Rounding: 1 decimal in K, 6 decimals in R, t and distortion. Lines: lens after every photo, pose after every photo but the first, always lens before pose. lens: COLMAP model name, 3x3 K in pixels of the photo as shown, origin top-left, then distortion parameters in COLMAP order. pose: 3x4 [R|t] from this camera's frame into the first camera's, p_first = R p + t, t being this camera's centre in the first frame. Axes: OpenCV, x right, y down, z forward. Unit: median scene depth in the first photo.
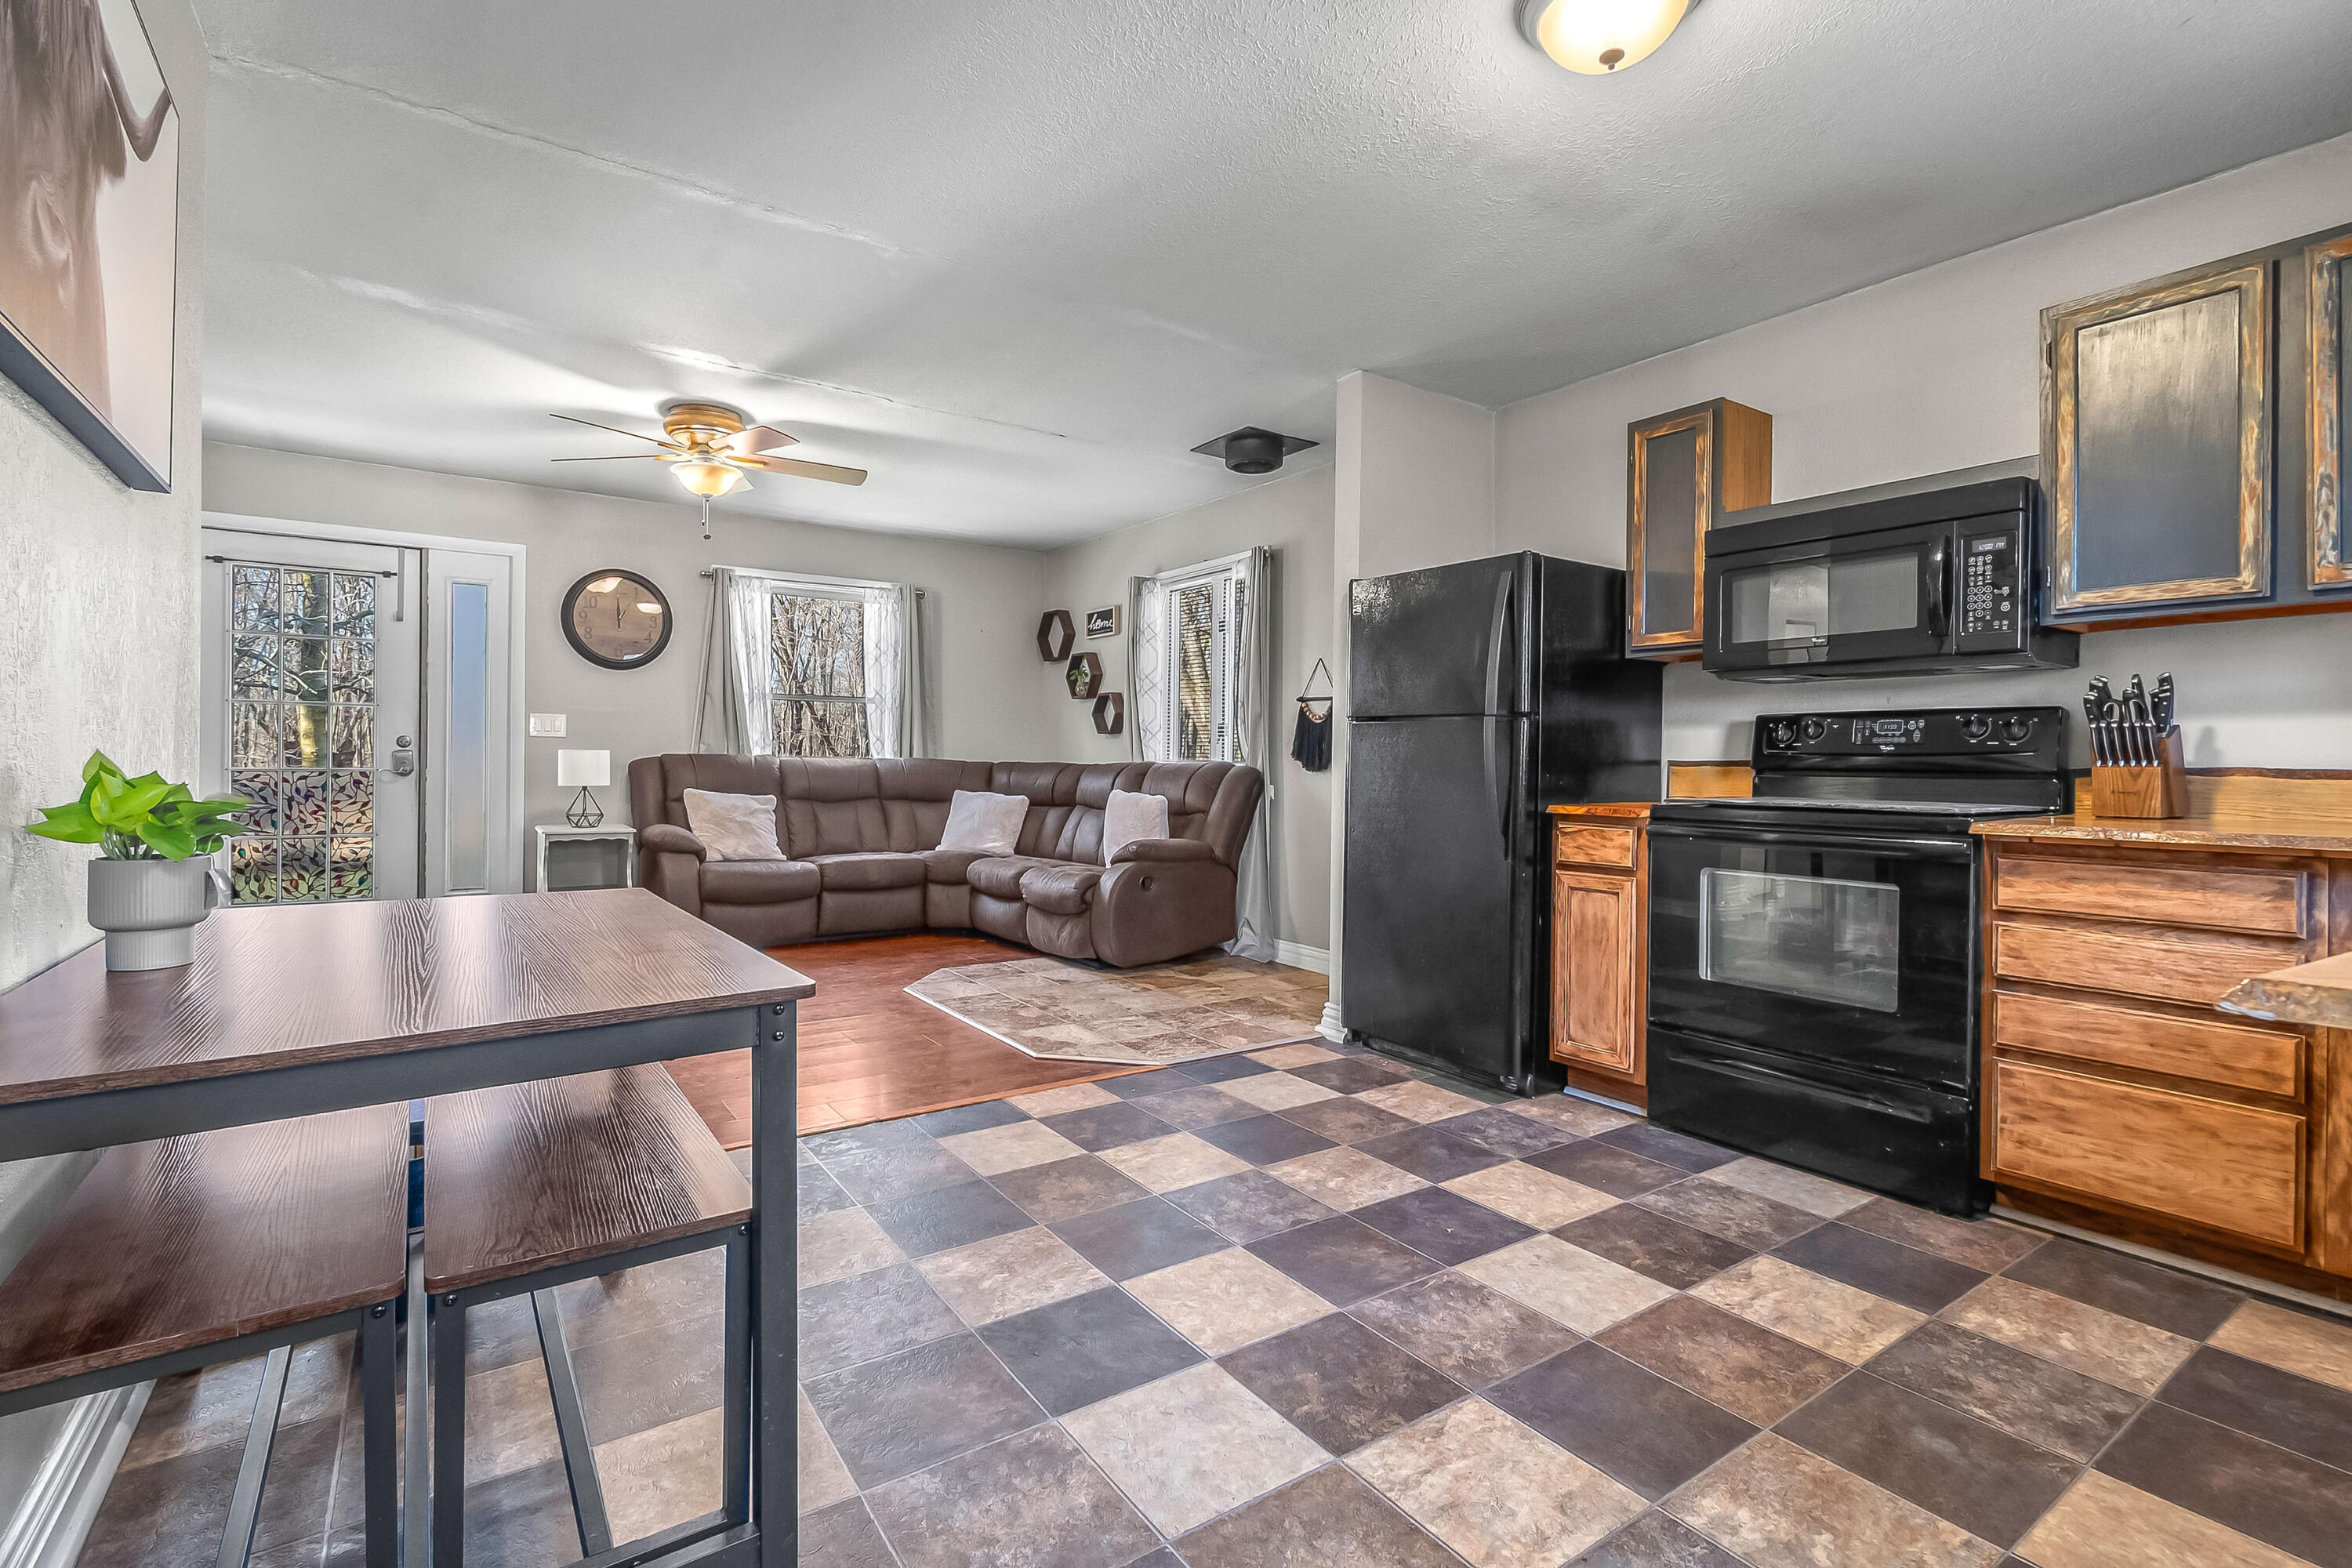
lens RADIAL K [[1045.0, 0, 1137.3], [0, 1045.0, 767.1], [0, 0, 1]] dist [0.001445, -0.000020]
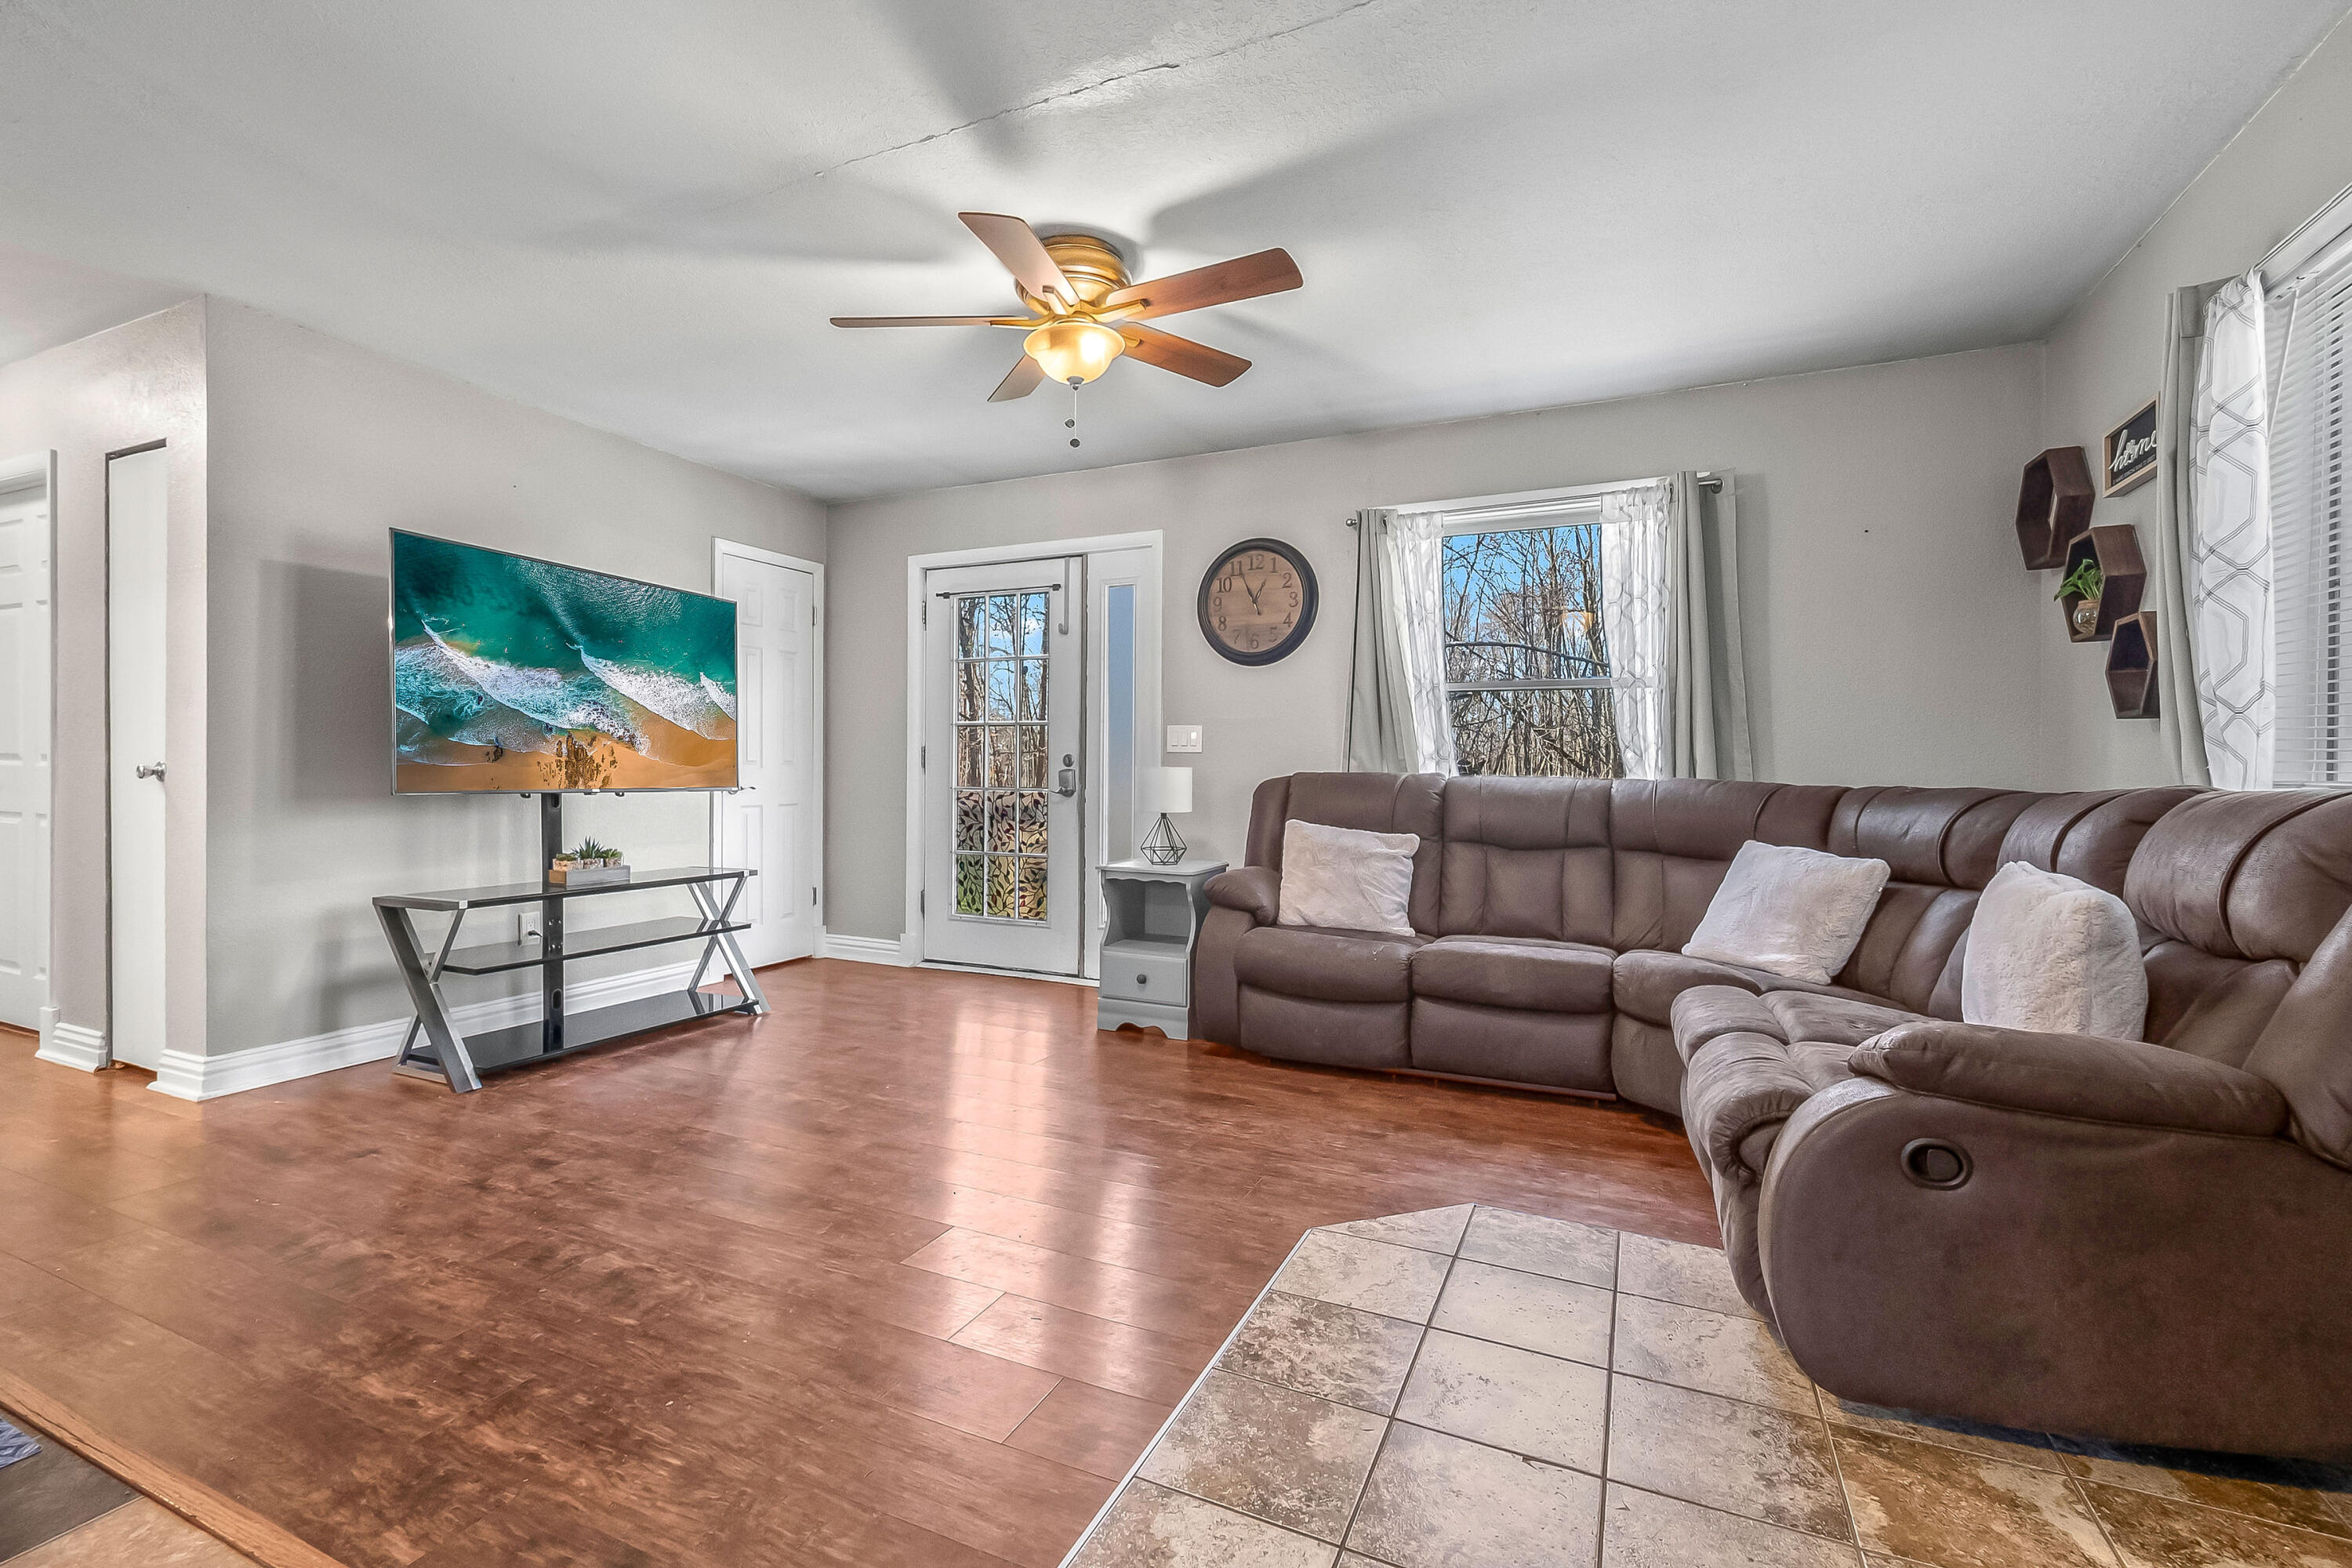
lens RADIAL K [[1045.0, 0, 1137.3], [0, 1045.0, 767.1], [0, 0, 1]] dist [0.001445, -0.000020]
pose [[0.507975, -0.010789, -0.861304, 0.135996], [-0.011162, 0.999755, -0.019106, -0.000651], [0.861300, 0.019319, 0.507730, 0.525969]]
